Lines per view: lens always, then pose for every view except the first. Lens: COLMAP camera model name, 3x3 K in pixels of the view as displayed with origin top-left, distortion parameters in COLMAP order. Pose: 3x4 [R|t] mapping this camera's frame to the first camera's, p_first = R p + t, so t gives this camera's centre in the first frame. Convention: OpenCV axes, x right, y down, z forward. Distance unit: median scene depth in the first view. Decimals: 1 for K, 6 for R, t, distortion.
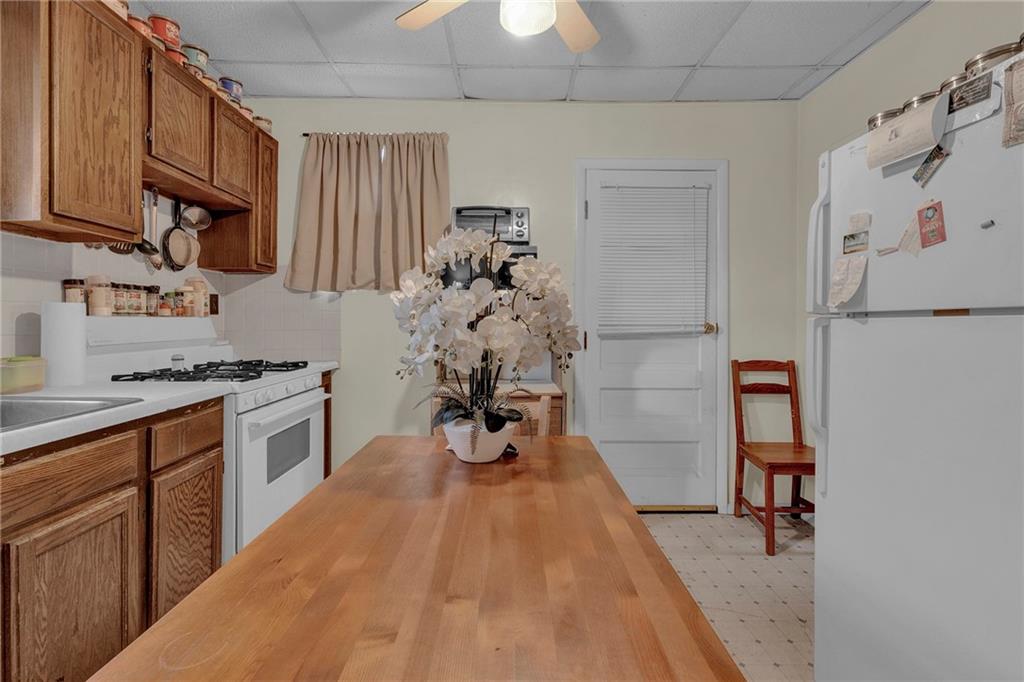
lens RADIAL K [[477.4, 0, 511.1], [0, 477.4, 331.7], [0, 0, 1]] dist [0.001274, -0.000005]
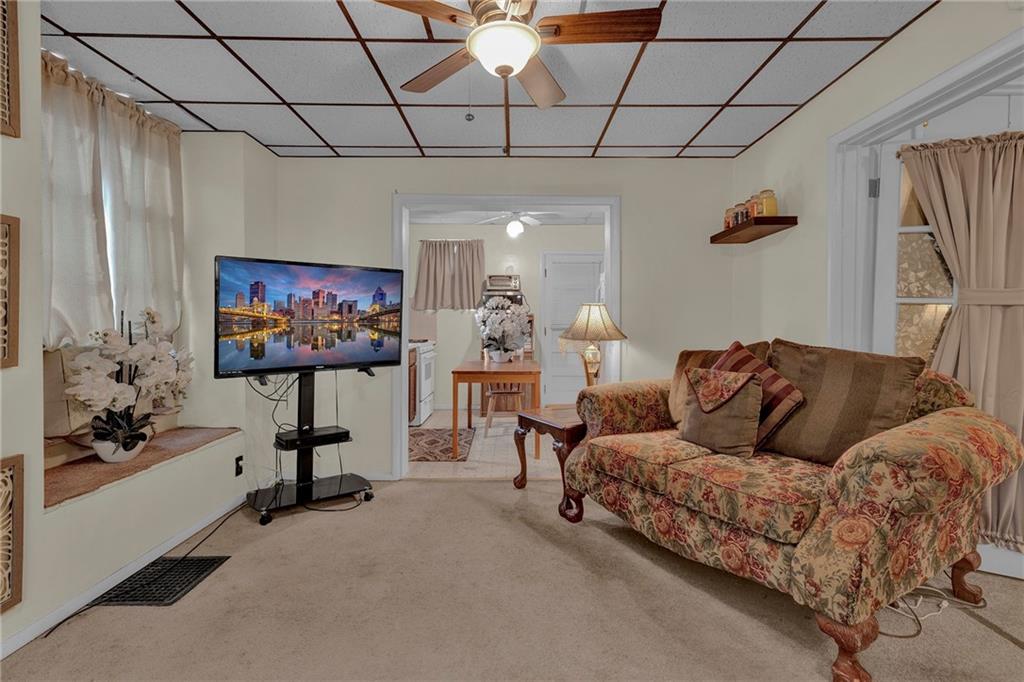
lens RADIAL K [[477.4, 0, 513.6], [0, 477.4, 339.9], [0, 0, 1]] dist [0.001274, -0.000005]
pose [[0.999968, -0.002961, -0.007381, 0.024144], [0.003030, 0.999951, 0.009416, 0.038702], [0.007353, -0.009439, 0.999928, -1.268036]]
